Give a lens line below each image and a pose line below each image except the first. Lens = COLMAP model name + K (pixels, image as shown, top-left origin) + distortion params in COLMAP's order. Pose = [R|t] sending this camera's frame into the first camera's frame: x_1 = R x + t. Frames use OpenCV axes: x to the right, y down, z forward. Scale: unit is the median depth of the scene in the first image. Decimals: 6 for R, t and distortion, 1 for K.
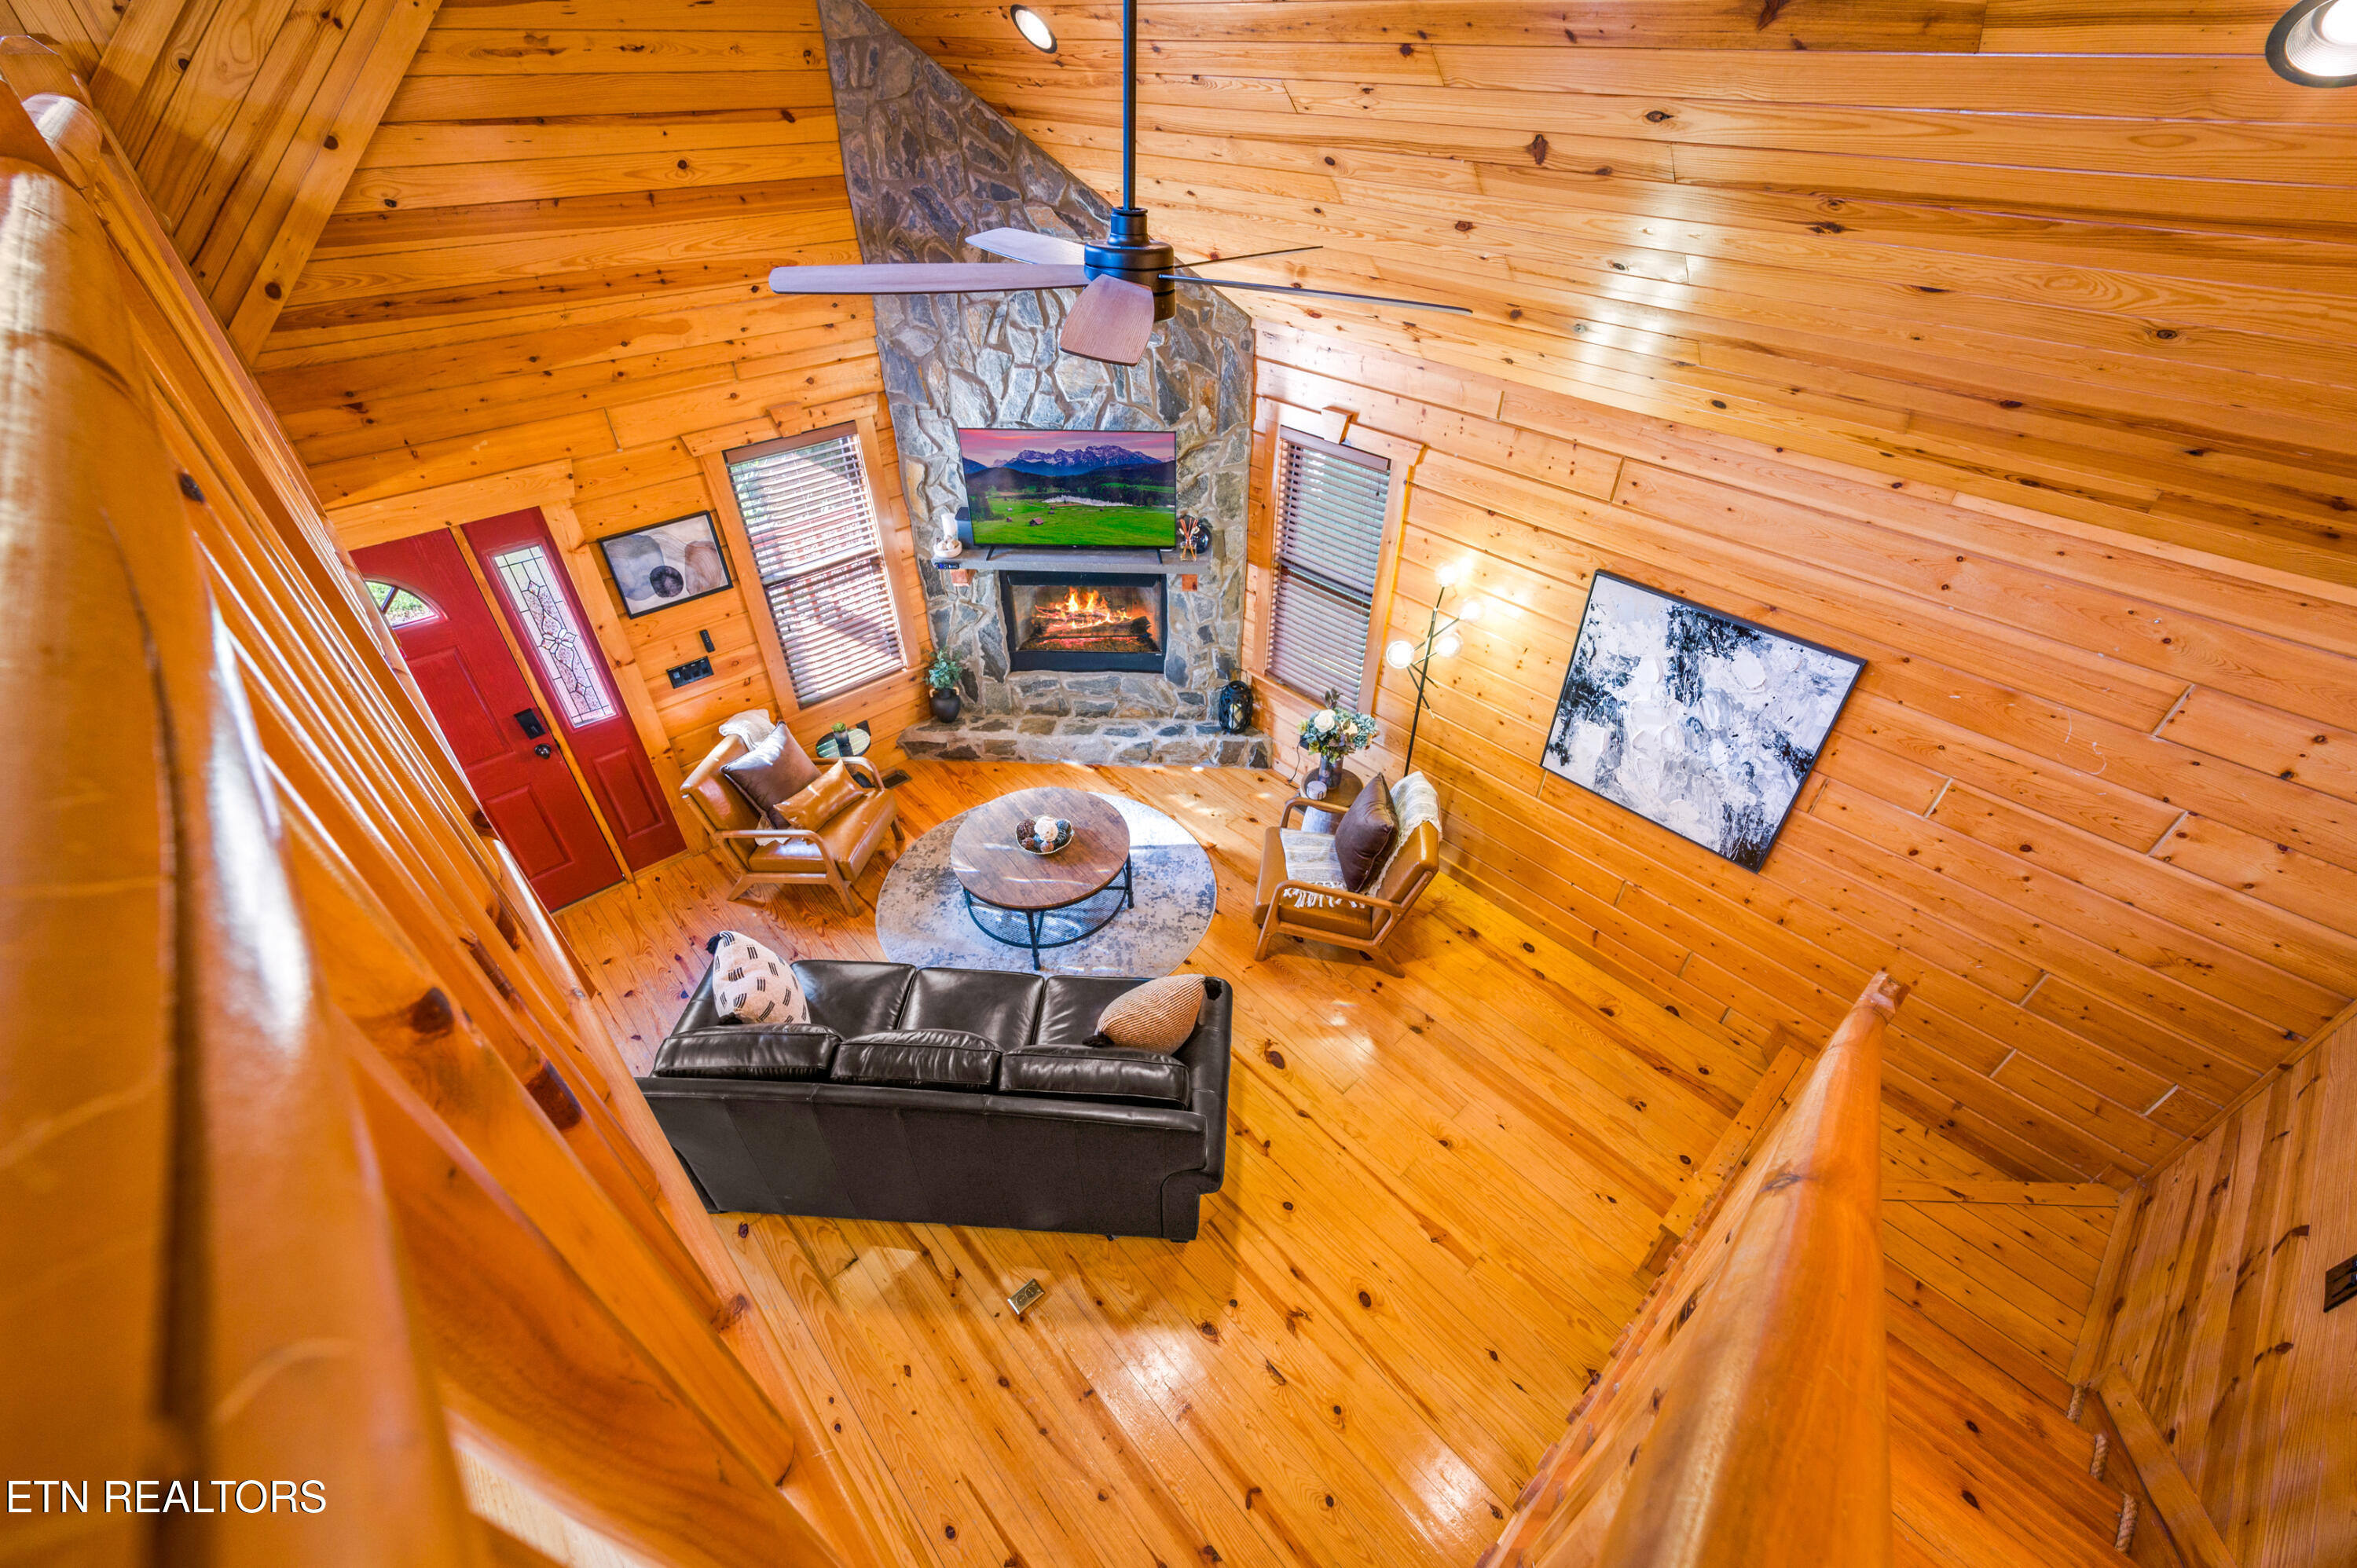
lens RADIAL K [[955.3, 0, 1176.4], [0, 955.3, 794.2], [0, 0, 1]] dist [-0.000388, 0.000028]
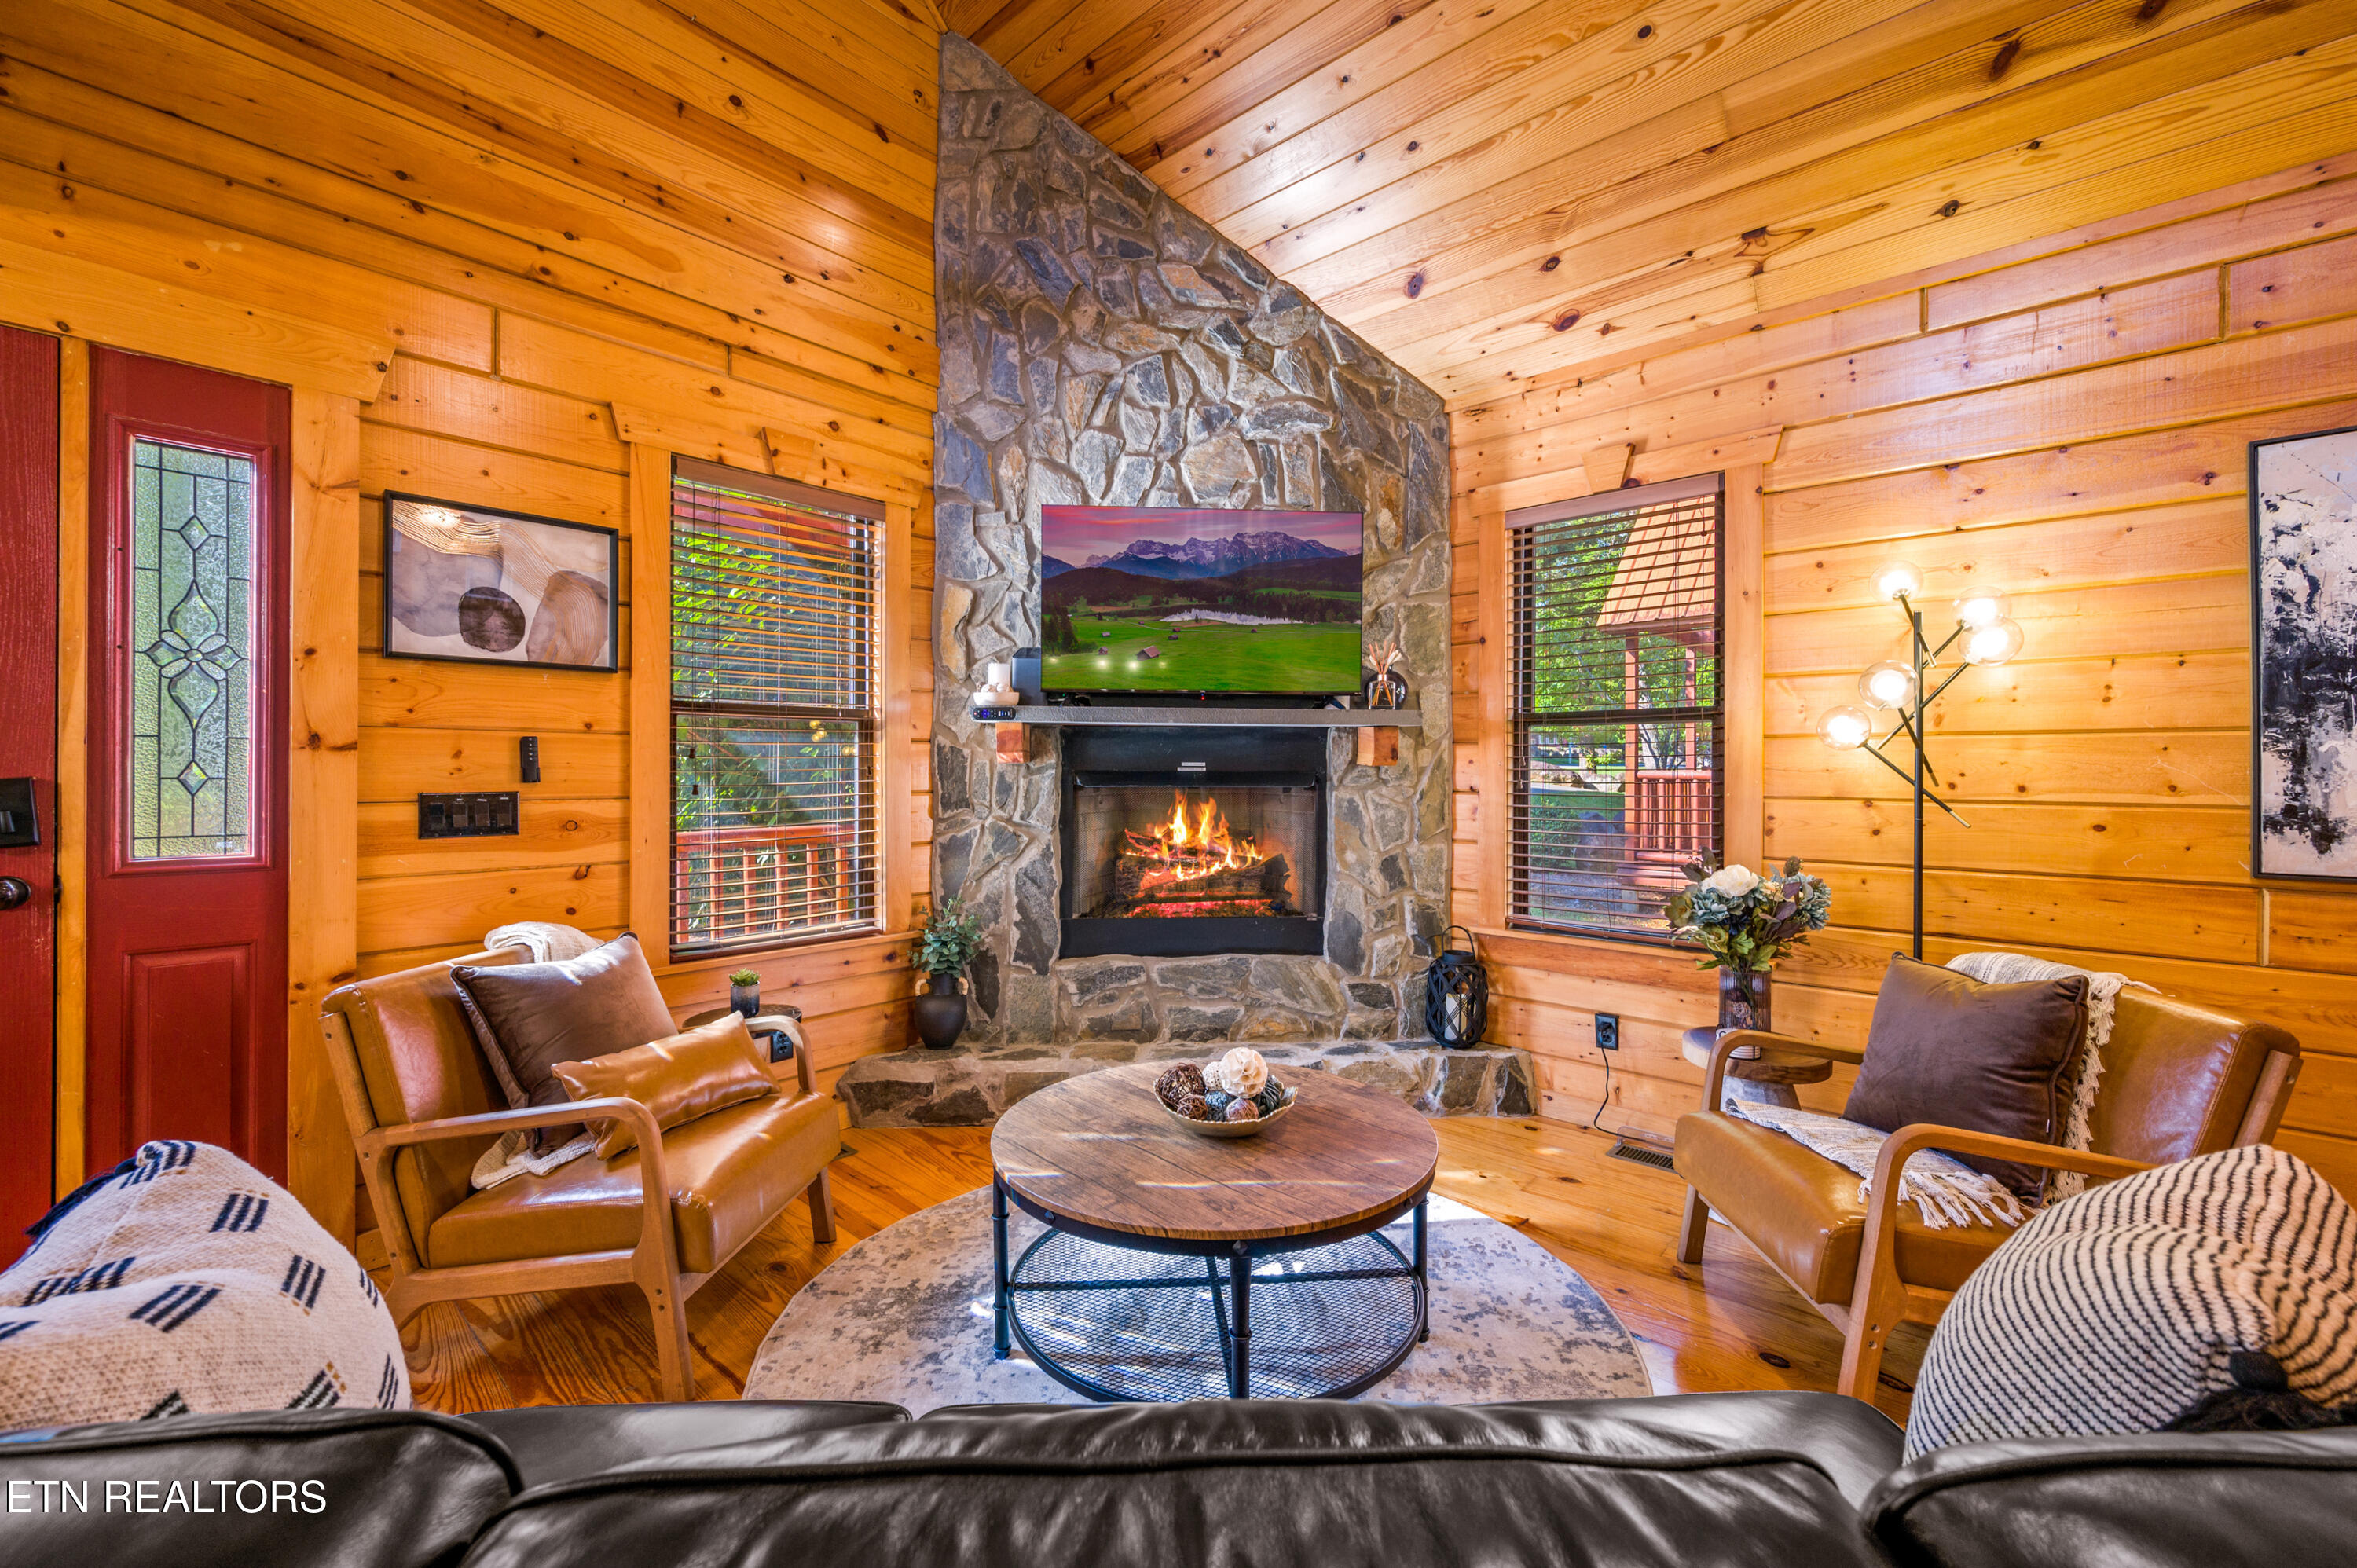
lens RADIAL K [[952.5, 0, 1176.5], [0, 952.5, 772.1], [0, 0, 1]] dist [0.000488, -0.000017]
pose [[0.995450, 0.004505, 0.095176, -0.196109], [0.056547, 0.776023, -0.628164, 0.187994], [-0.076689, 0.630688, 0.772238, 0.588329]]
